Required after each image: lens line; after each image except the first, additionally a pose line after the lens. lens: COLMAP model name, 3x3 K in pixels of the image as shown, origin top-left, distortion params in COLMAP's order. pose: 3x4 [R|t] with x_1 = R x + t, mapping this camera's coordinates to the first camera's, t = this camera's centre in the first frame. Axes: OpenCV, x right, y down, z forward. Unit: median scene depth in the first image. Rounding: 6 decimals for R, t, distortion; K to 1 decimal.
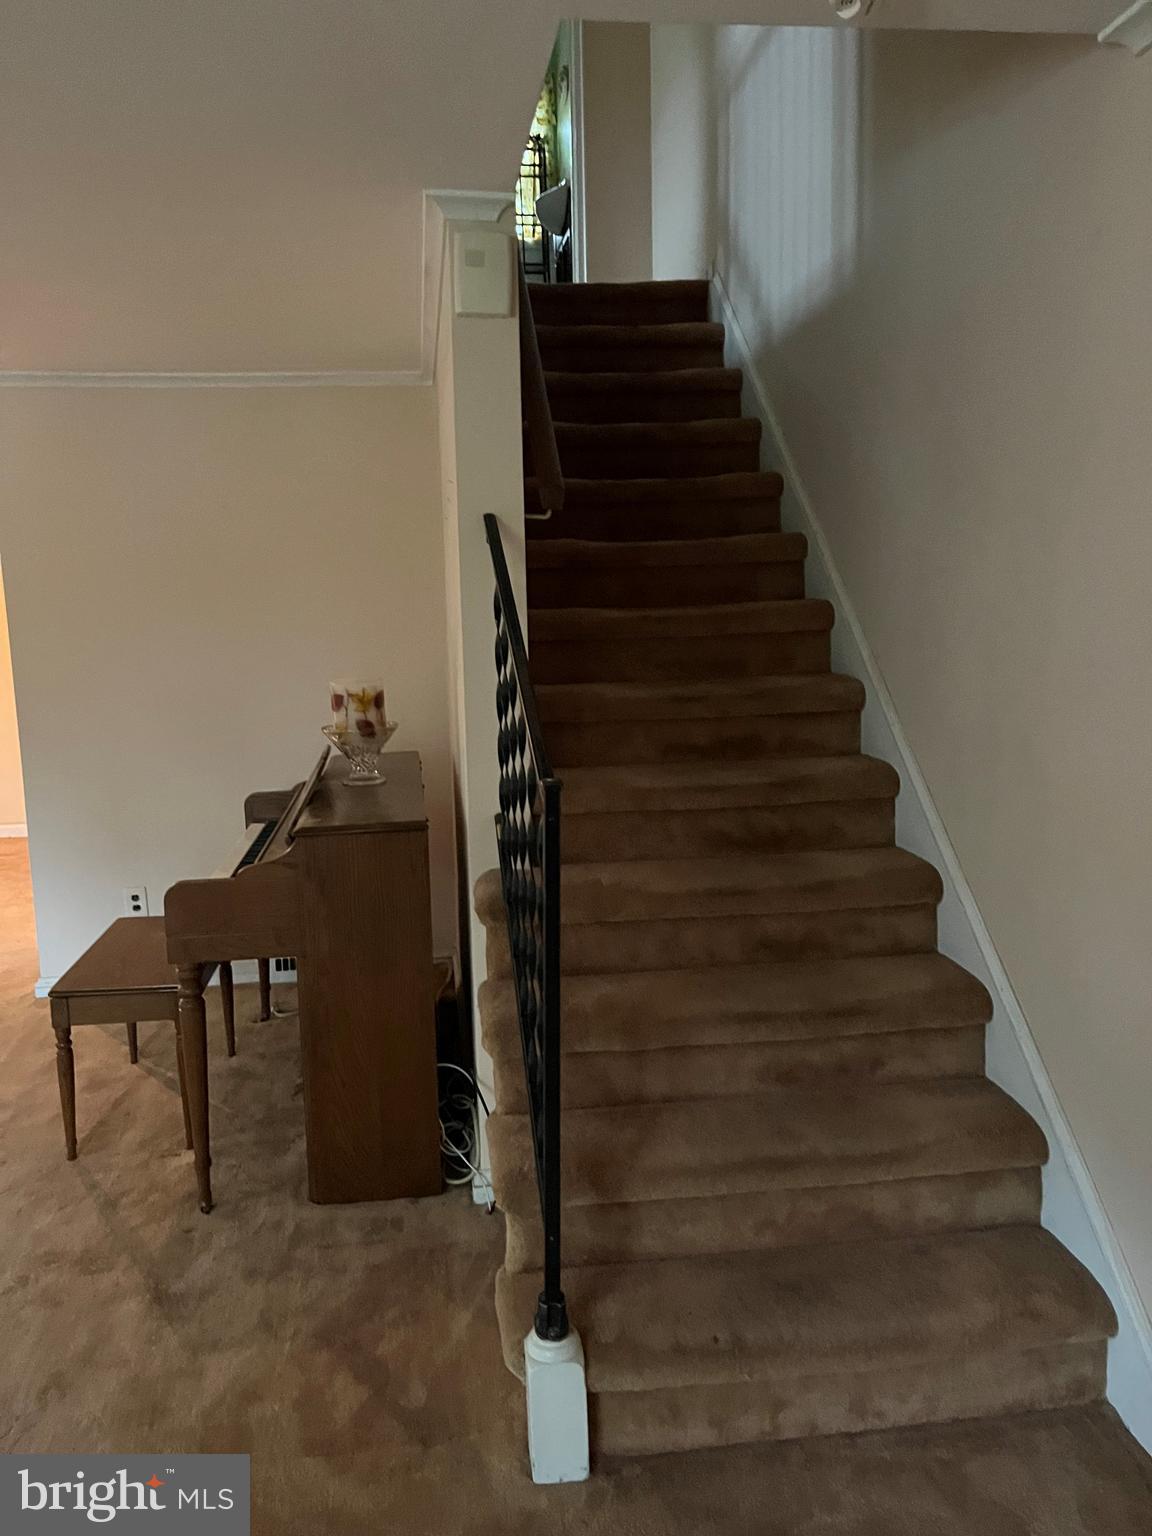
lens RADIAL K [[1167.8, 0, 565.6], [0, 1167.8, 773.2], [0, 0, 1]] dist [0.076290, -0.105080]
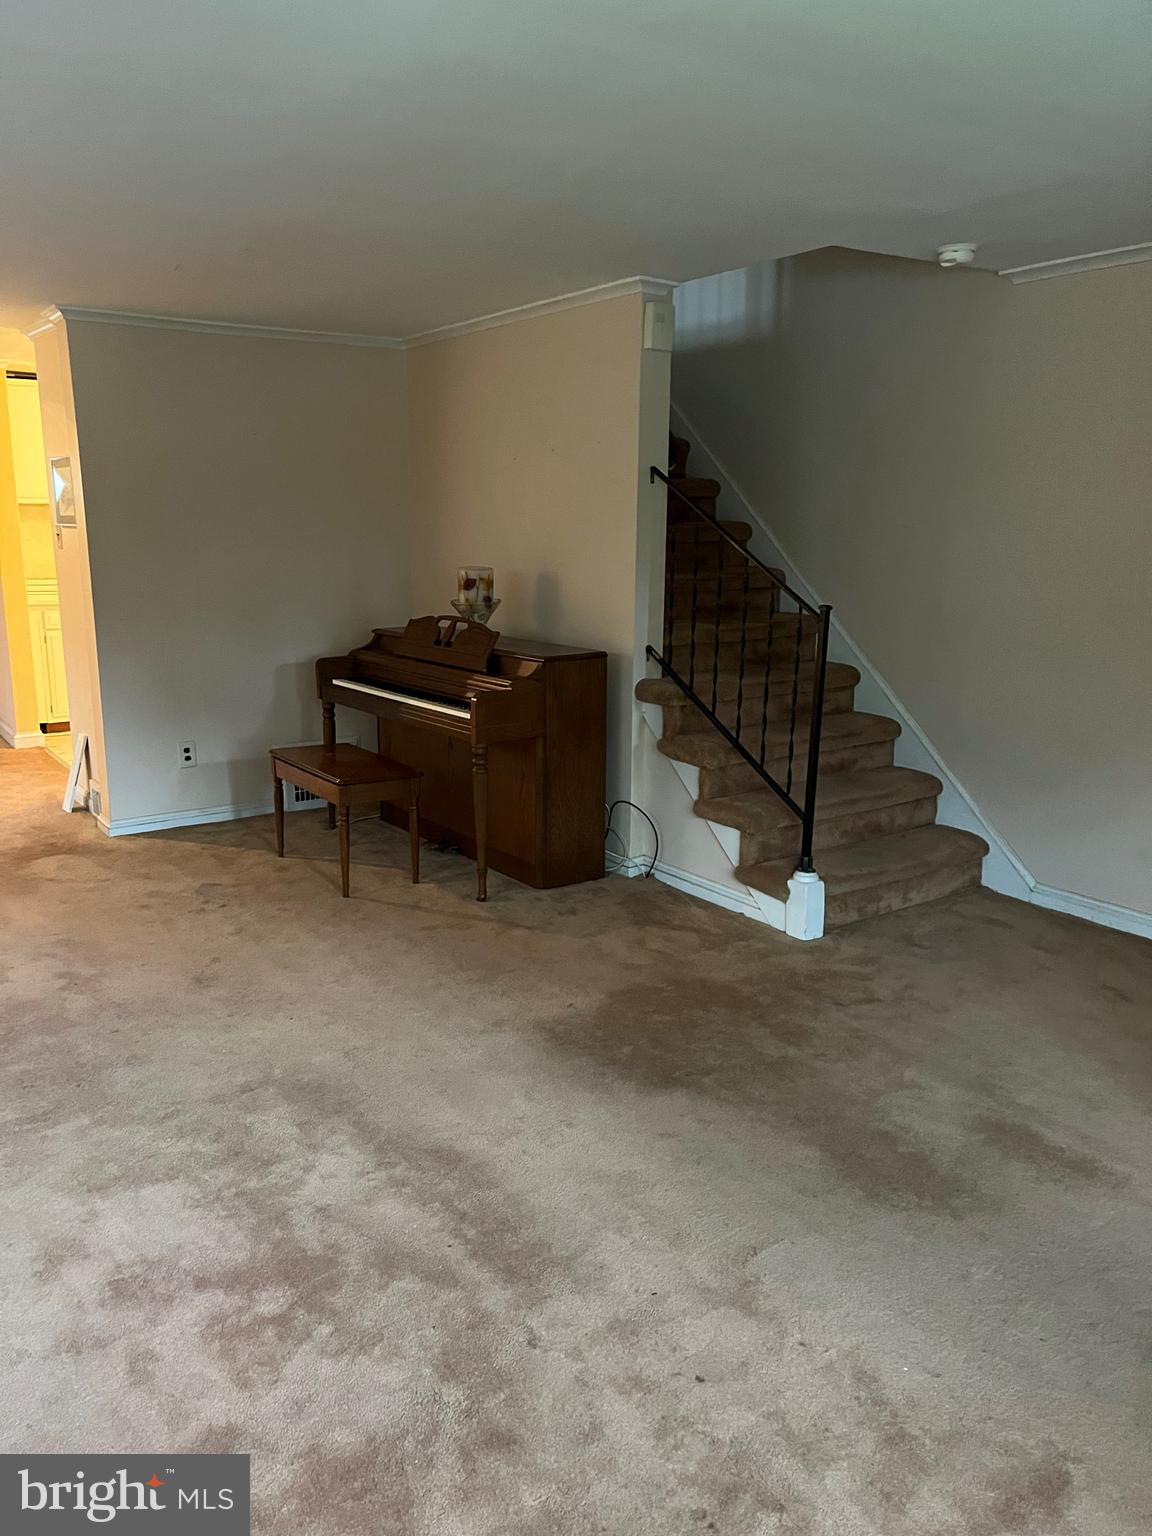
lens RADIAL K [[1167.8, 0, 565.6], [0, 1167.8, 773.2], [0, 0, 1]] dist [0.076290, -0.105080]
pose [[0.884205, -0.071257, 0.461631, -0.967721], [0.041027, 0.996323, 0.075210, 0.087823], [-0.465293, -0.047561, 0.883878, -0.462755]]
